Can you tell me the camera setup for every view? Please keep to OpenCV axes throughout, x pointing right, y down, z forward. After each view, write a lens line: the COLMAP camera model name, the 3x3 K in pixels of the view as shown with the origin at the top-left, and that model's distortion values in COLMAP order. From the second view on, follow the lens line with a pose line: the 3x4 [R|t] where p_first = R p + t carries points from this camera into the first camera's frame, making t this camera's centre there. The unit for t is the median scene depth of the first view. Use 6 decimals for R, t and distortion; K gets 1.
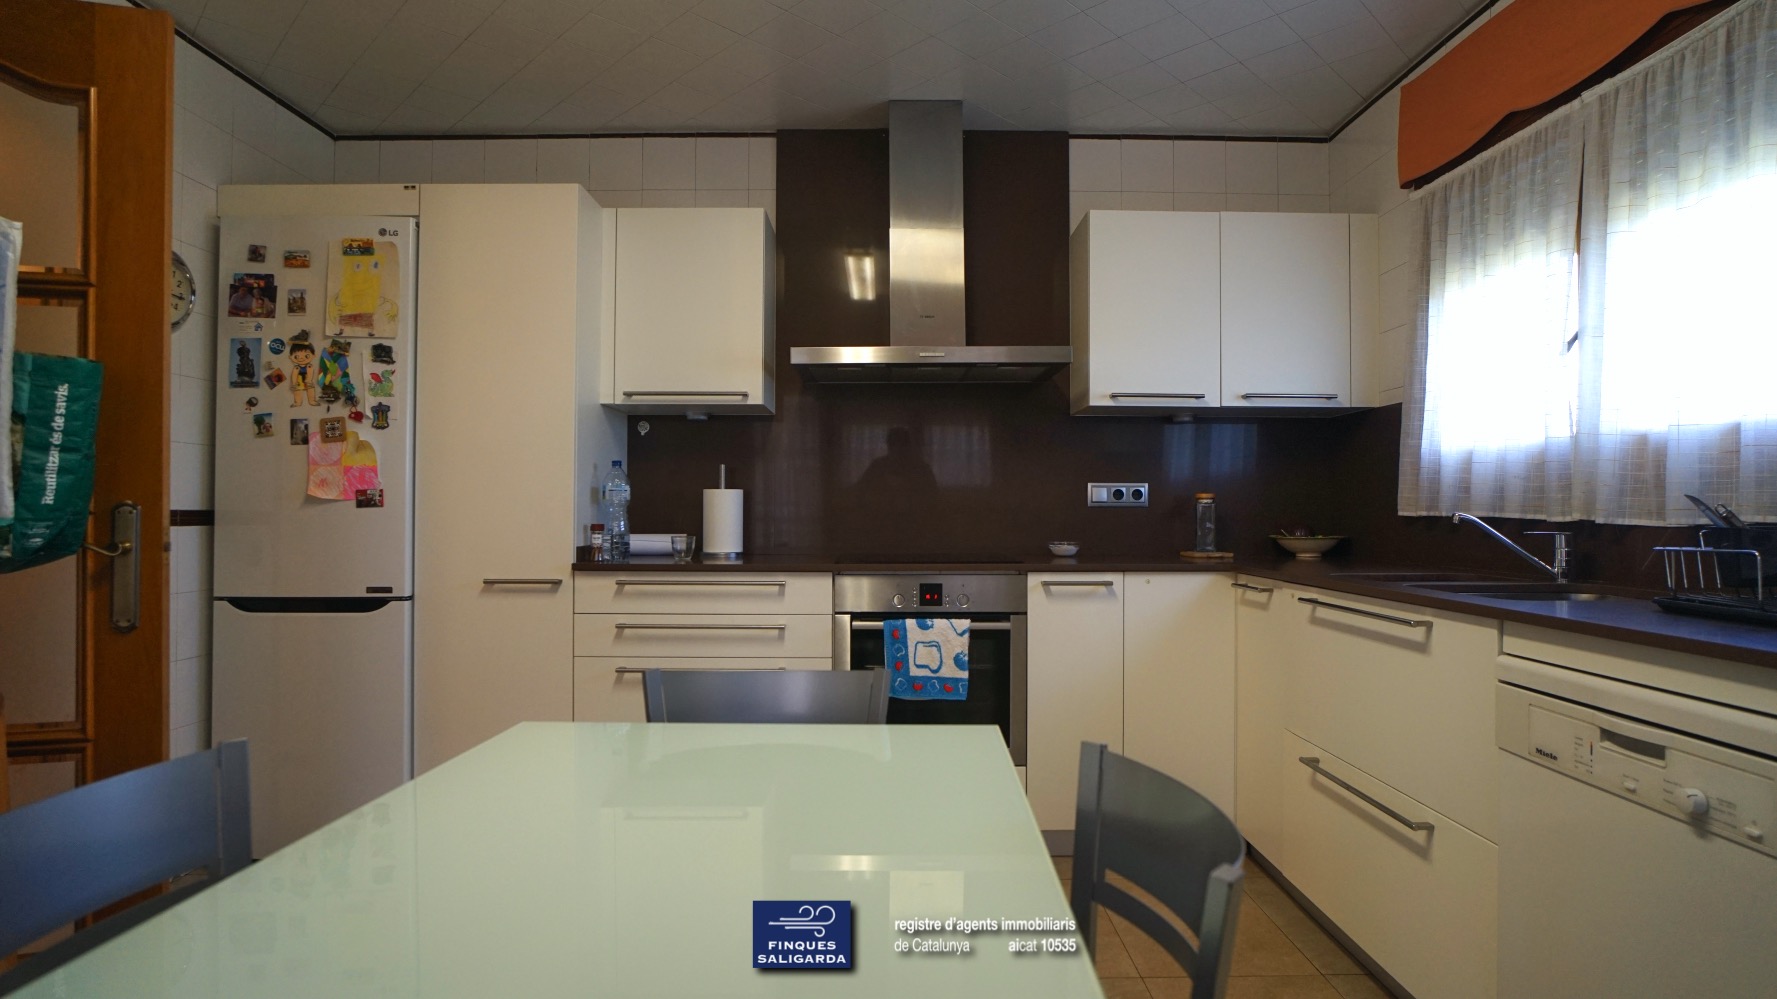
lens RADIAL K [[915.6, 0, 890.4], [0, 915.6, 505.6], [0, 0, 1]] dist [-0.063828, 0.030760]
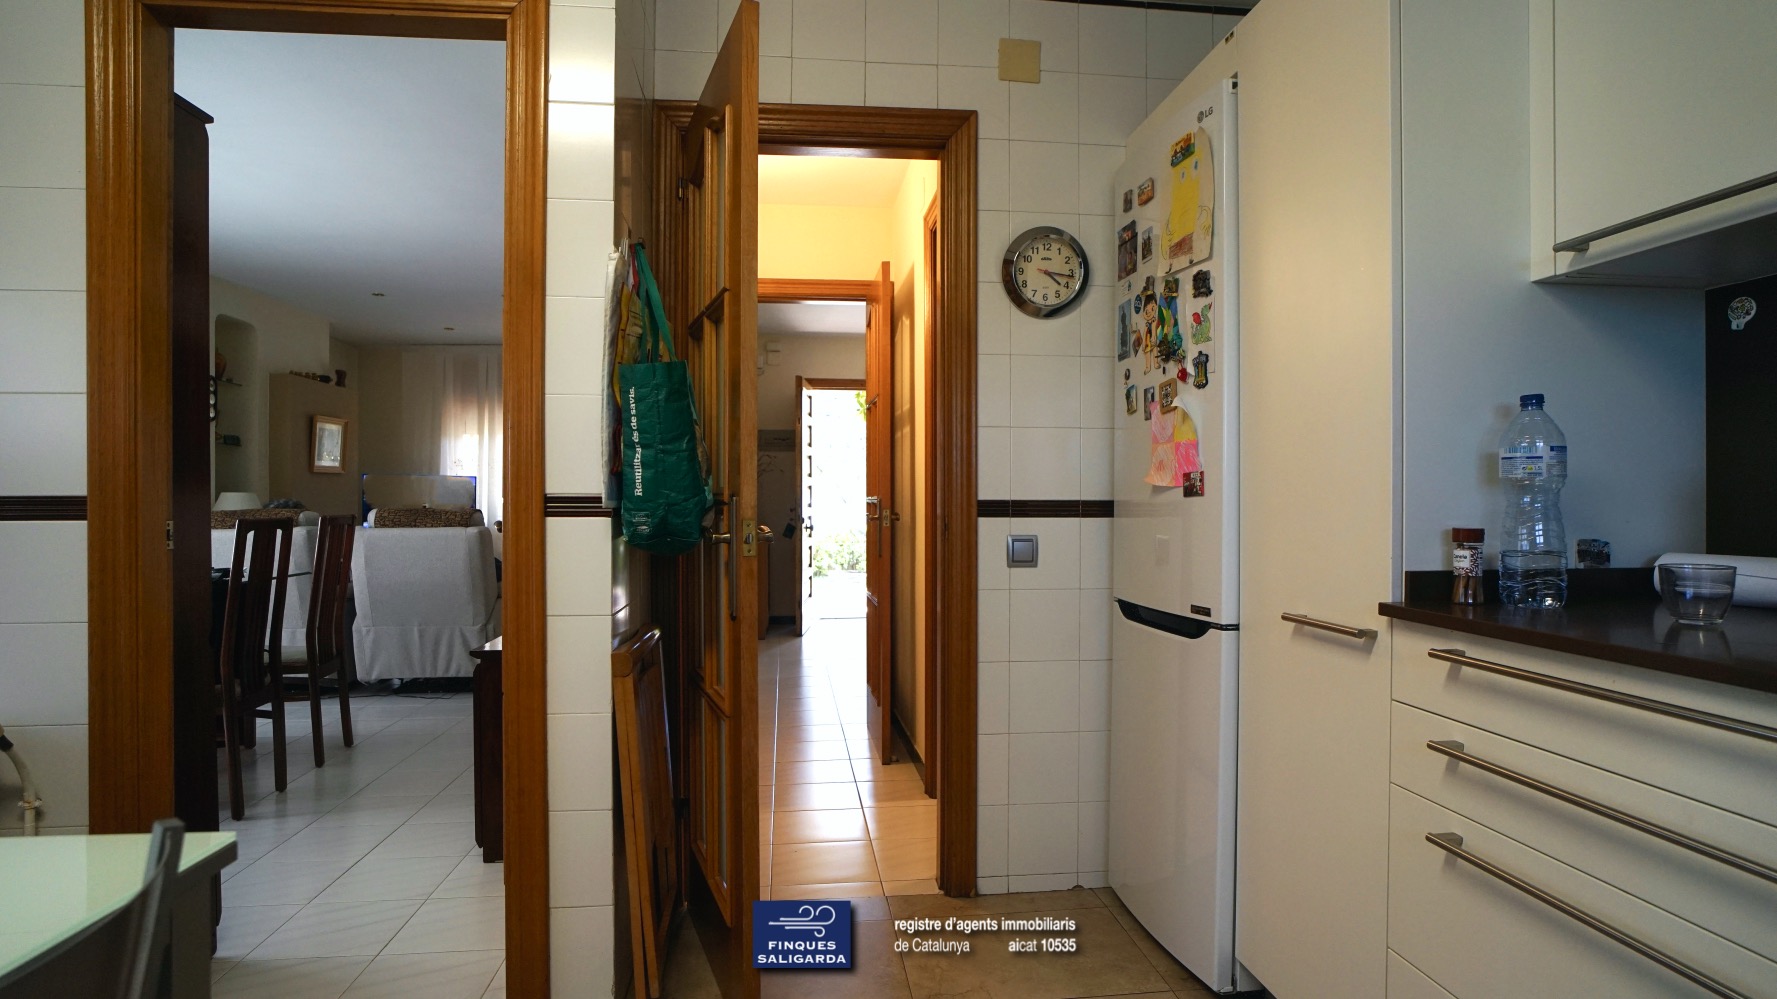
lens RADIAL K [[915.6, 0, 890.4], [0, 915.6, 505.6], [0, 0, 1]] dist [-0.063828, 0.030760]
pose [[0.113121, 0.006445, -0.993560, 0.130732], [0.005823, 0.999957, 0.007149, 0.002540], [0.993564, -0.006594, 0.113079, 0.666841]]
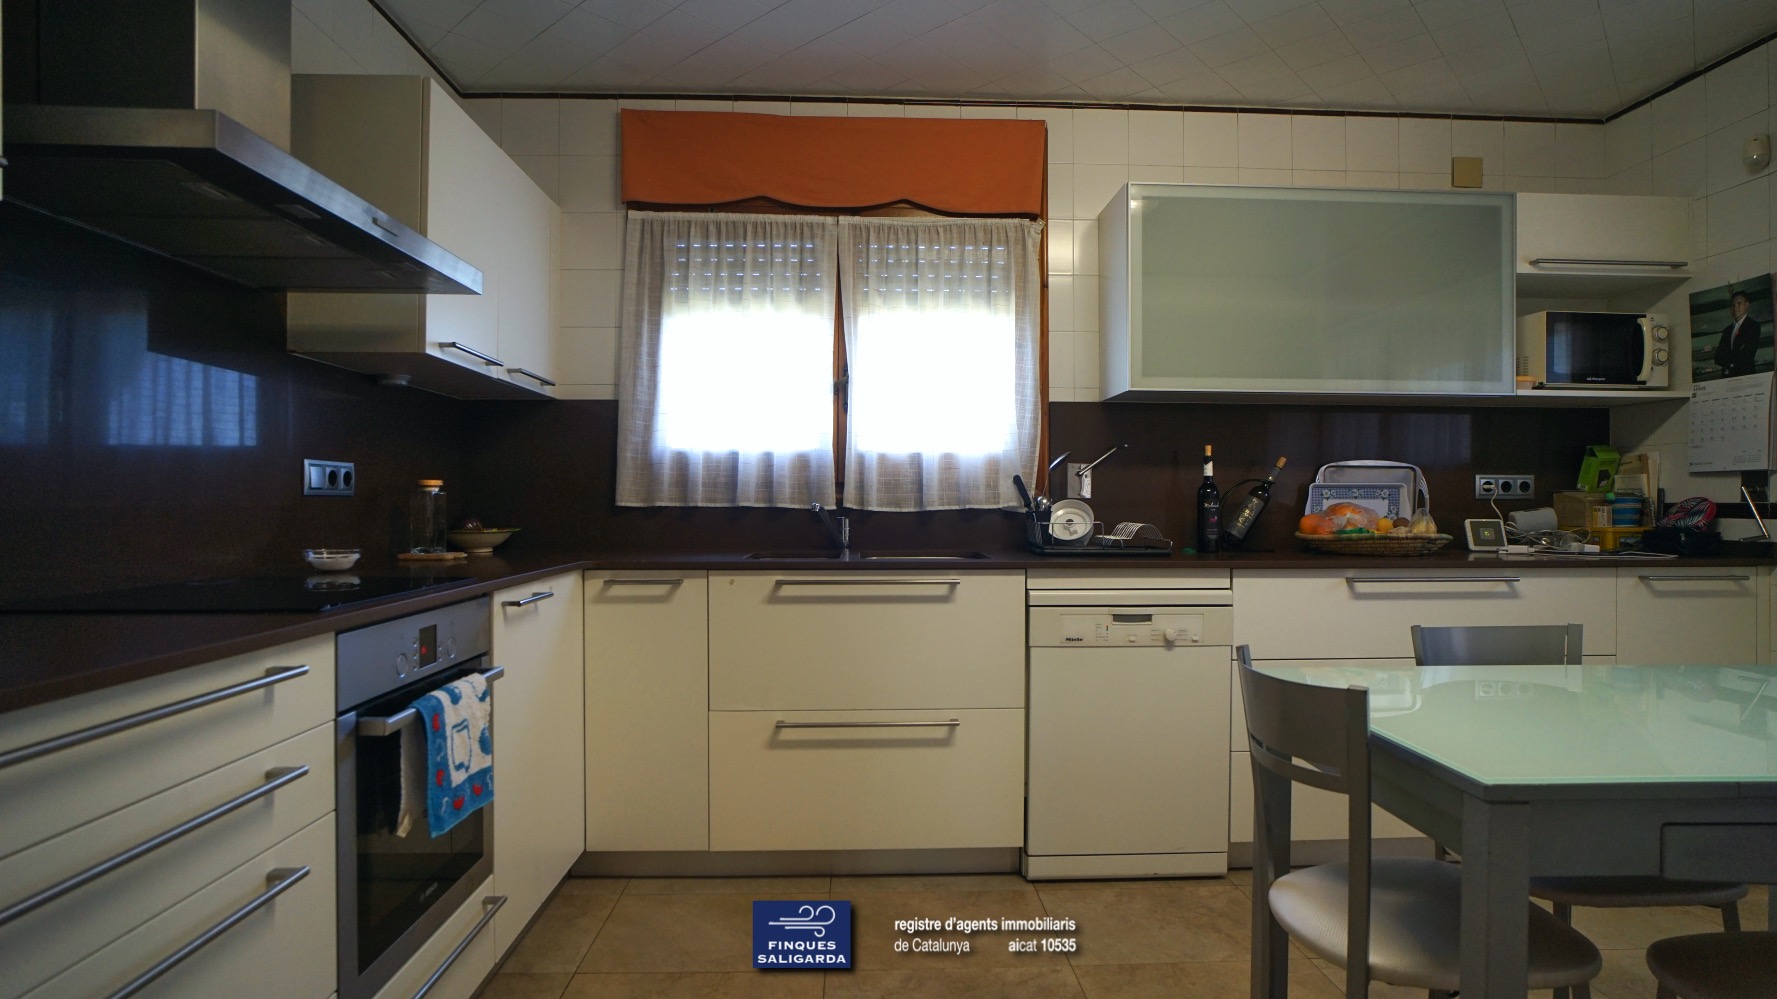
lens RADIAL K [[915.6, 0, 890.4], [0, 915.6, 505.6], [0, 0, 1]] dist [-0.063828, 0.030760]
pose [[-0.037957, -0.004540, 0.999269, -0.545843], [-0.007878, 0.999960, 0.004244, 0.003447], [-0.999248, -0.007711, -0.037991, 0.734931]]
